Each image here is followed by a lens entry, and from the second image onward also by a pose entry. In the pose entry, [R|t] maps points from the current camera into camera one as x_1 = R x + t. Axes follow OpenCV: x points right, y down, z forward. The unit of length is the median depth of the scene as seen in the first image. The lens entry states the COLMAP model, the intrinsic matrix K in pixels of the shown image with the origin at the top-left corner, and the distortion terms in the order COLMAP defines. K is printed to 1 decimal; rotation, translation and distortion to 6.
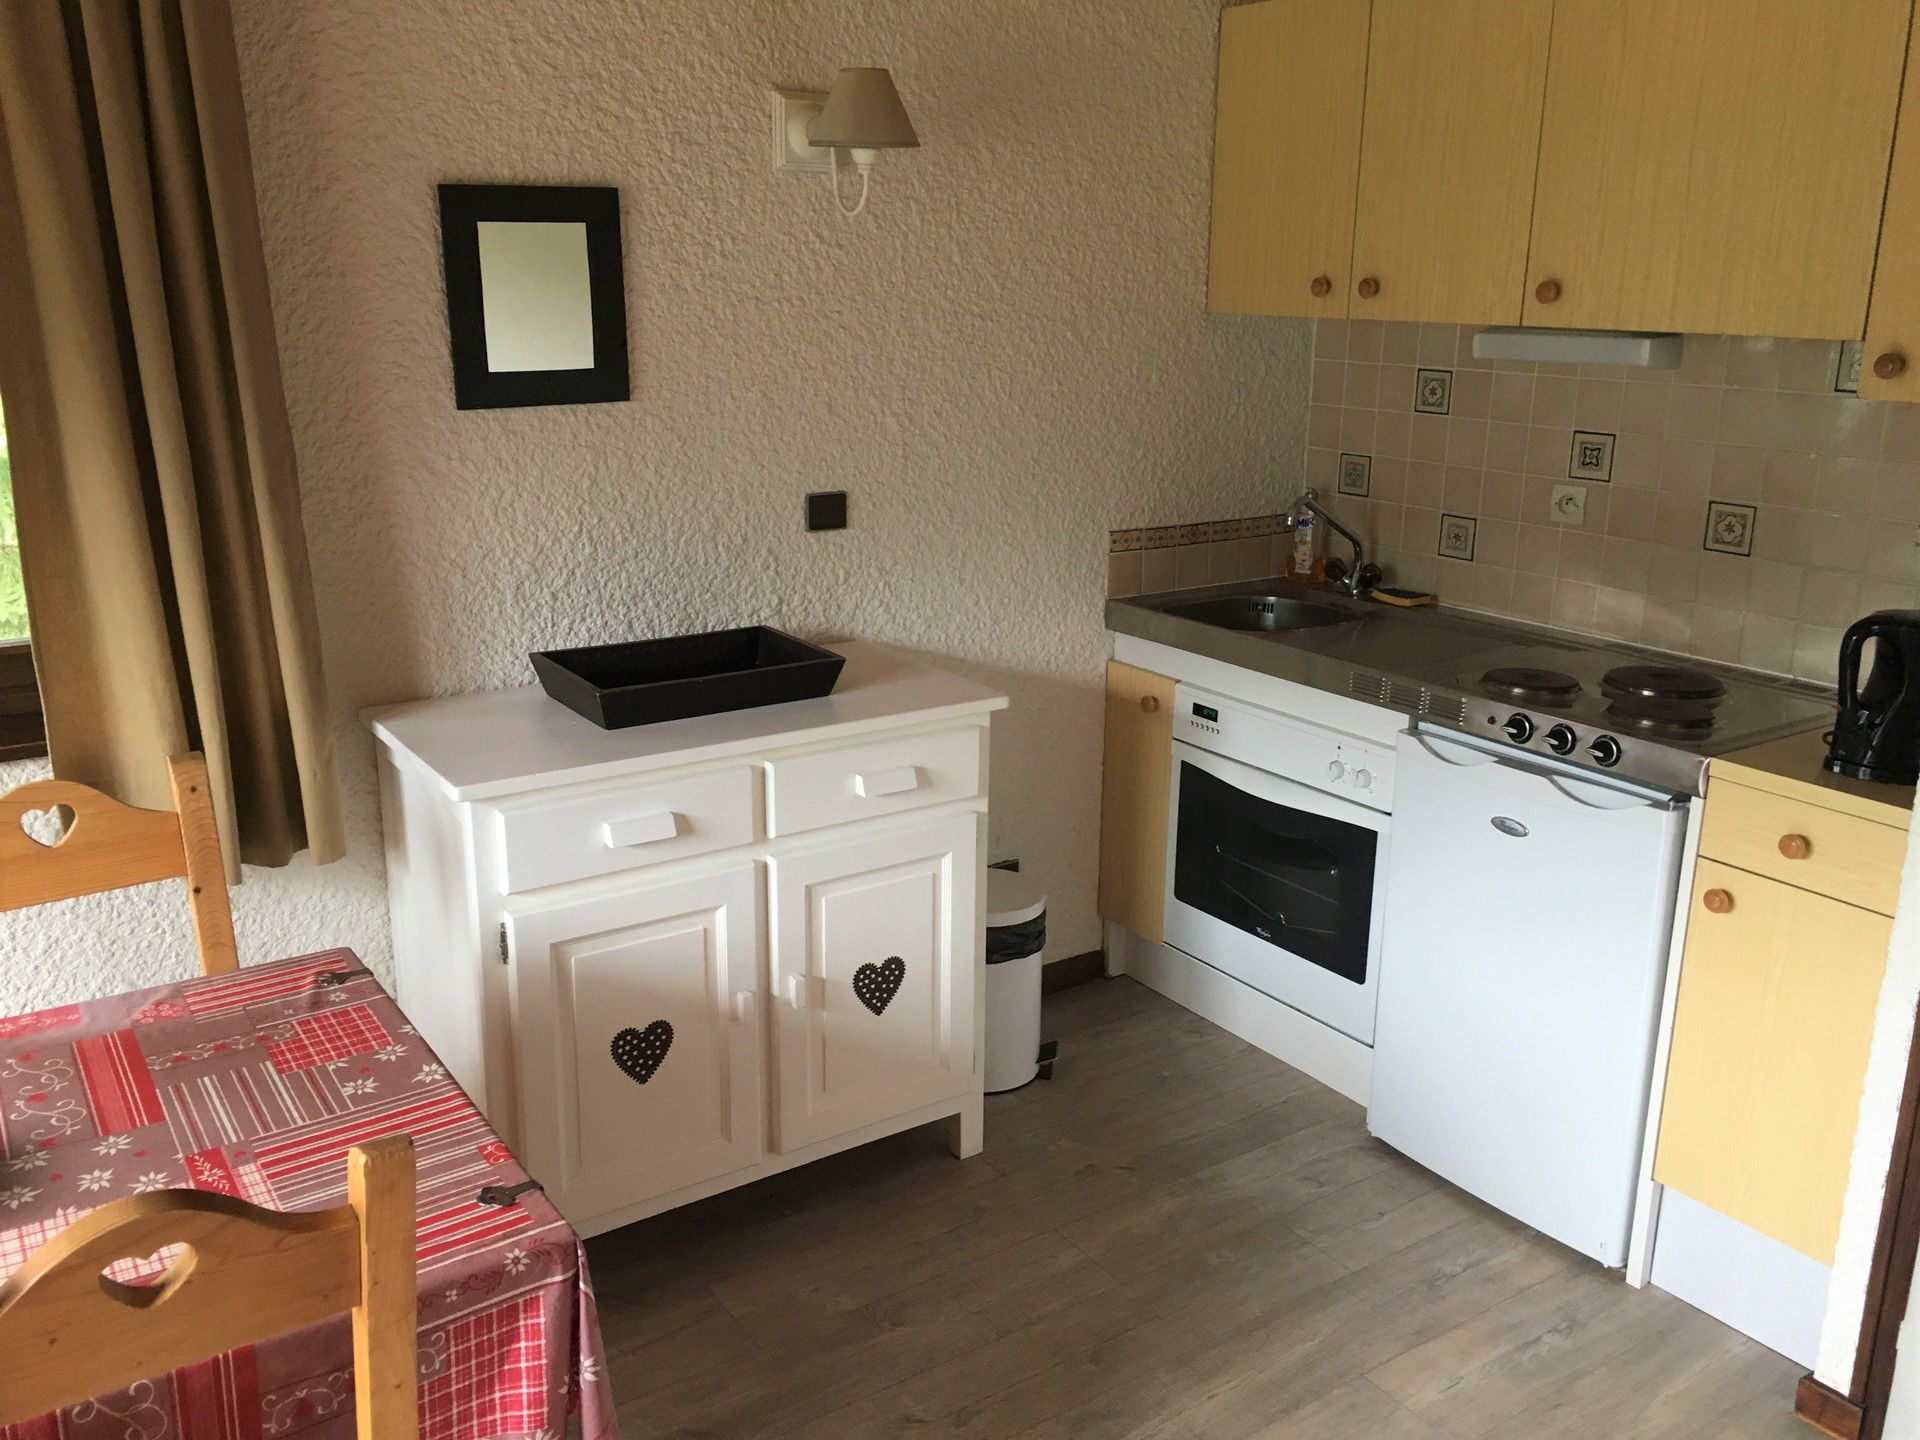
lens RADIAL K [[1620.9, 0, 953.5], [0, 1620.9, 726.8], [0, 0, 1]] dist [0.041953, -0.072932]
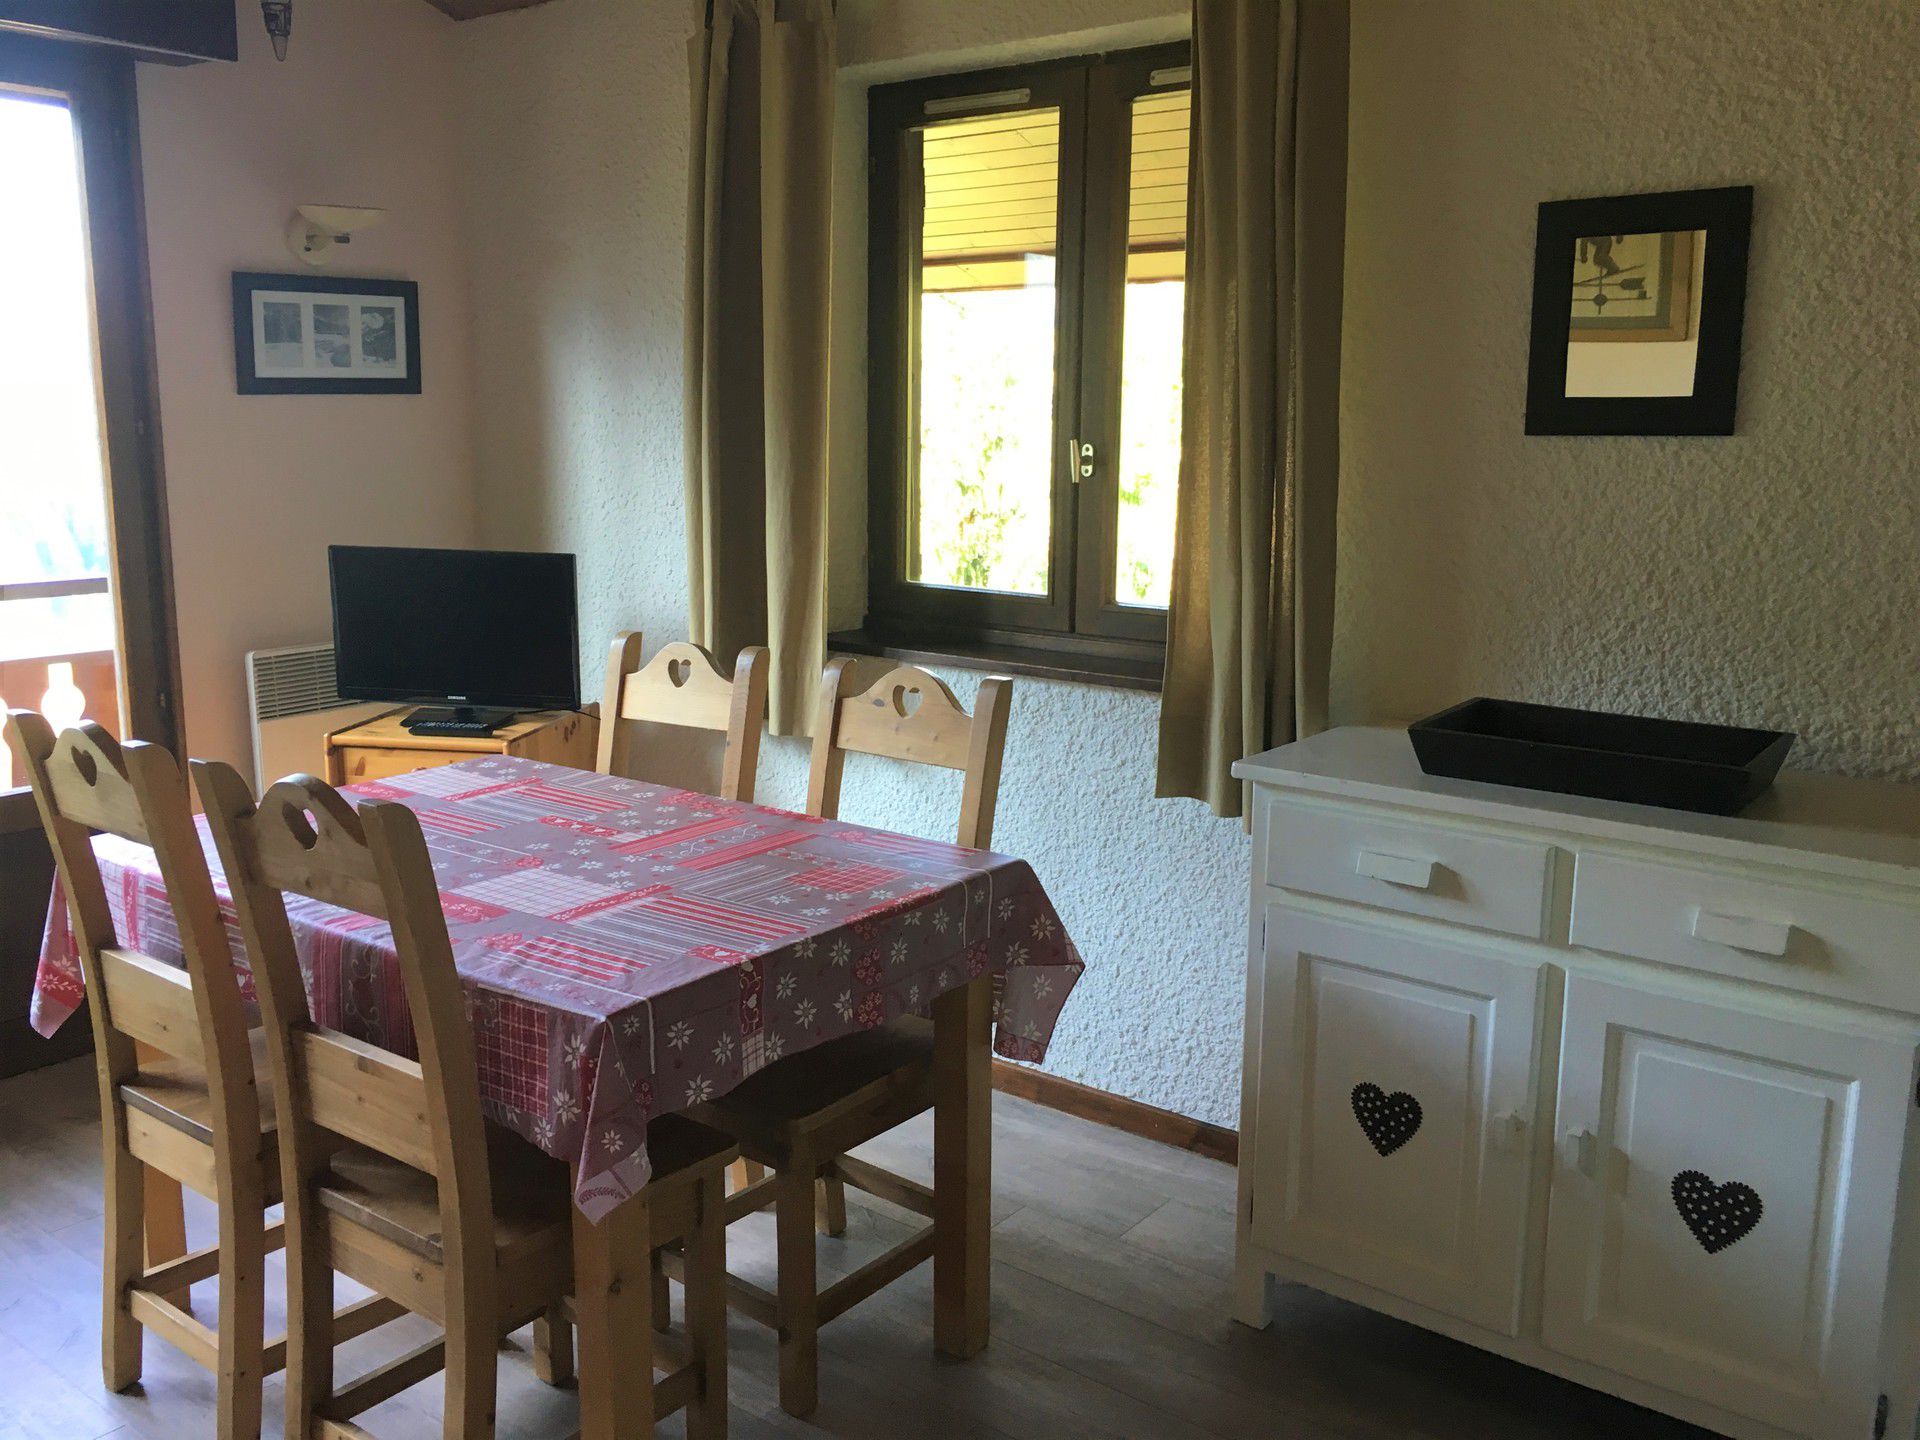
lens RADIAL K [[1620.9, 0, 953.4], [0, 1620.9, 719.8], [0, 0, 1]] dist [0.041953, -0.072932]
pose [[0.298571, 0.167878, -0.939507, 0.502192], [-0.266763, 0.959851, 0.086737, -0.025587], [0.916348, 0.224728, 0.331367, 0.390011]]
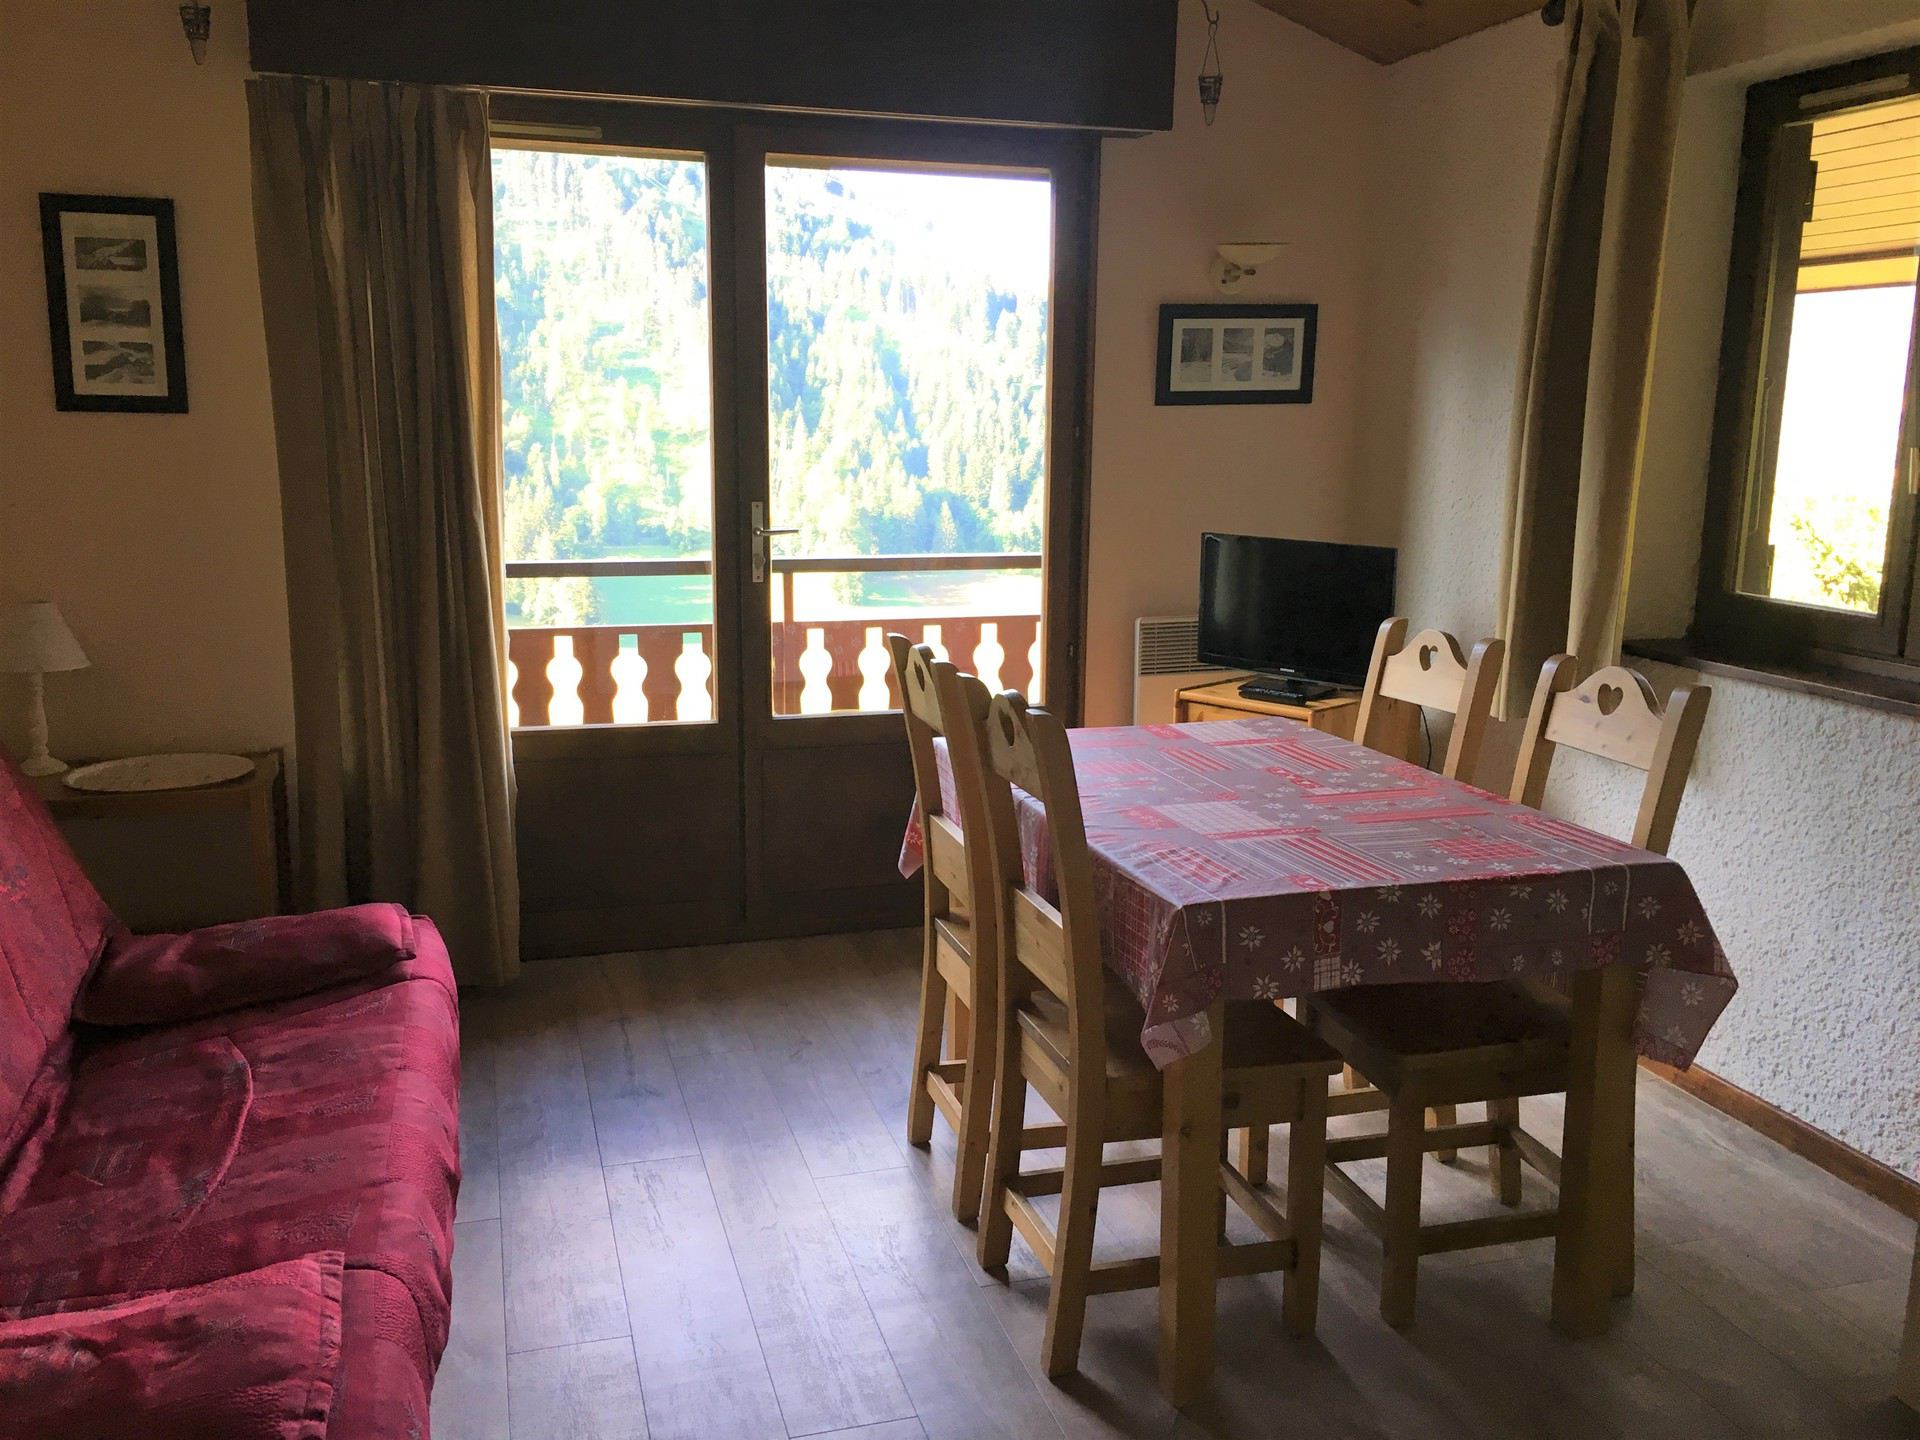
lens RADIAL K [[1620.9, 0, 949.2], [0, 1620.9, 728.4], [0, 0, 1]] dist [0.041953, -0.072932]
pose [[-0.332086, 0.167377, -0.928280, 0.637782], [-0.268804, 0.926530, 0.263225, -0.078930], [0.904137, 0.336939, -0.262696, 0.571870]]
